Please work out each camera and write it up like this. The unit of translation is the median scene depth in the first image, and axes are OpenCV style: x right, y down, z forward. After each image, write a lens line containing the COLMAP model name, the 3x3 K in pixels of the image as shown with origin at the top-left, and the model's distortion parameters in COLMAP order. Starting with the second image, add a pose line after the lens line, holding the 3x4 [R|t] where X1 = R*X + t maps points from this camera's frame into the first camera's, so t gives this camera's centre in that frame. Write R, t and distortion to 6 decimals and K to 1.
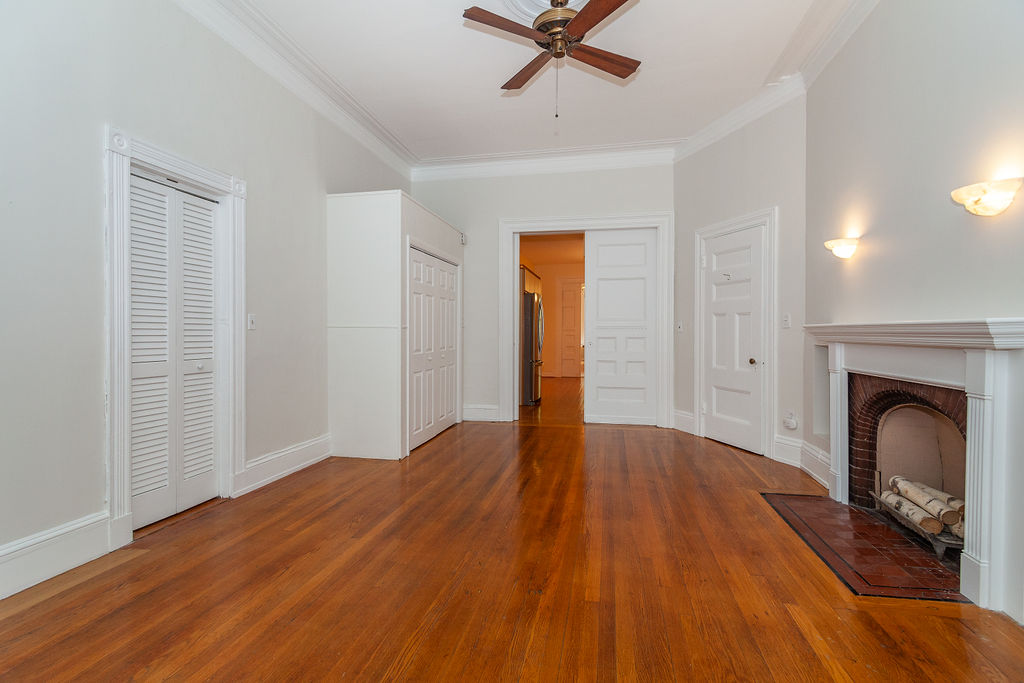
lens RADIAL K [[500.0, 0, 504.8], [0, 500.0, 343.5], [0, 0, 1]] dist [0.023991, -0.008933]
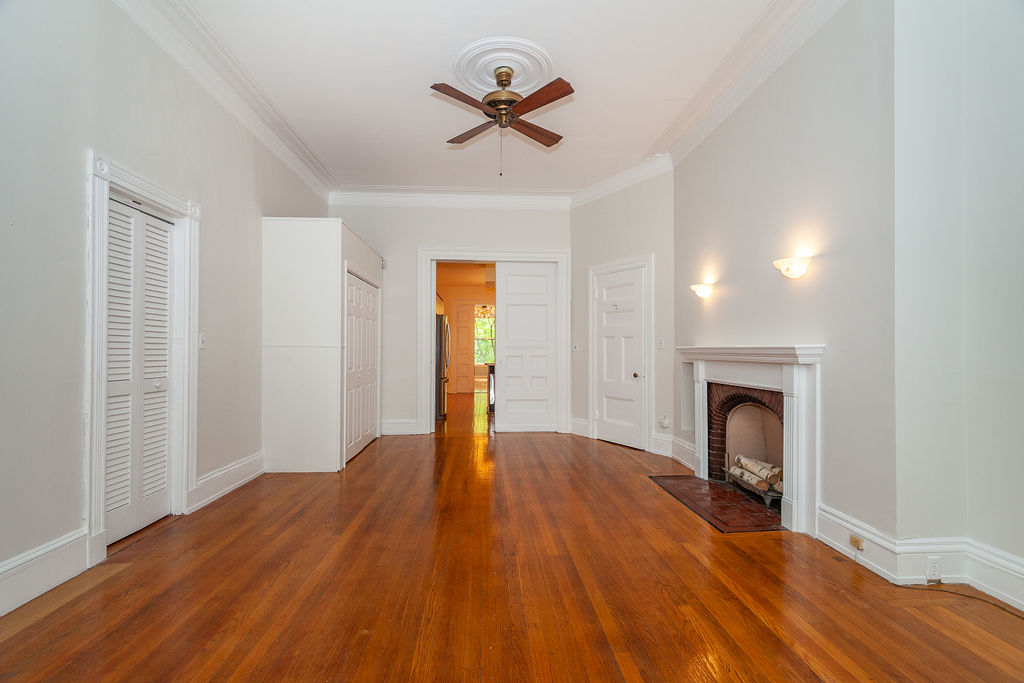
lens RADIAL K [[495.4, 0, 511.9], [0, 495.4, 353.6], [0, 0, 1]] dist [0.017876, -0.000892]
pose [[0.965352, 0.001393, 0.260949, -0.181246], [0.002698, 0.999879, -0.015318, -0.000462], [-0.260938, 0.015491, 0.965231, -0.159155]]
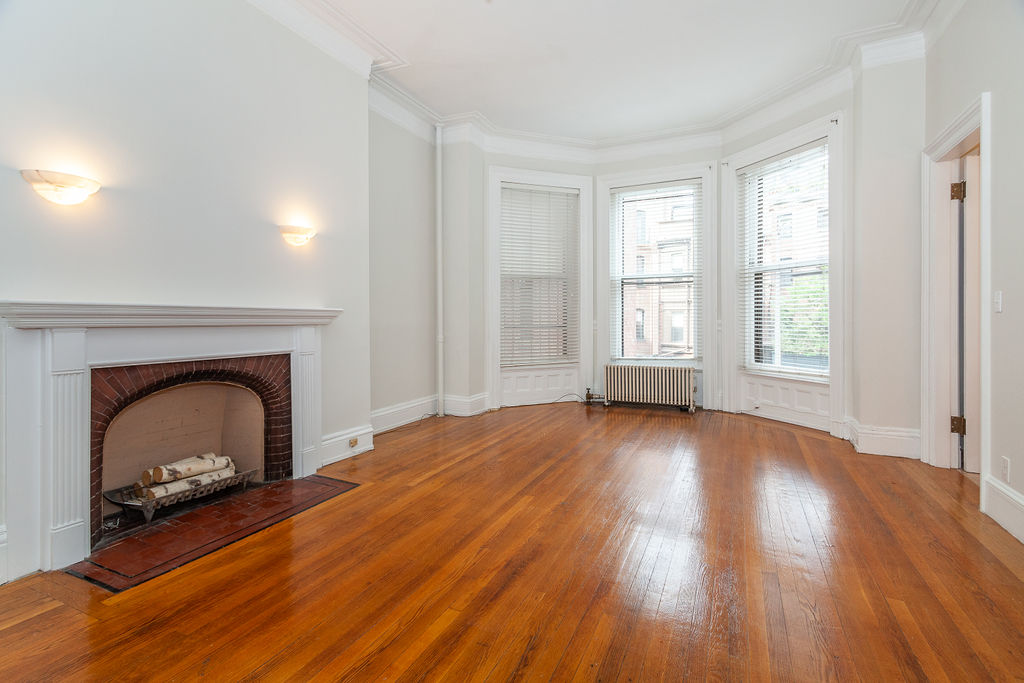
lens RADIAL K [[493.8, 0, 514.7], [0, 493.8, 324.9], [0, 0, 1]] dist [0.017056, -0.001768]
pose [[-0.977255, -0.003452, 0.212040, -0.059291], [0.003197, 0.999514, 0.031007, -0.025713], [-0.212044, 0.030980, -0.976769, 1.589425]]
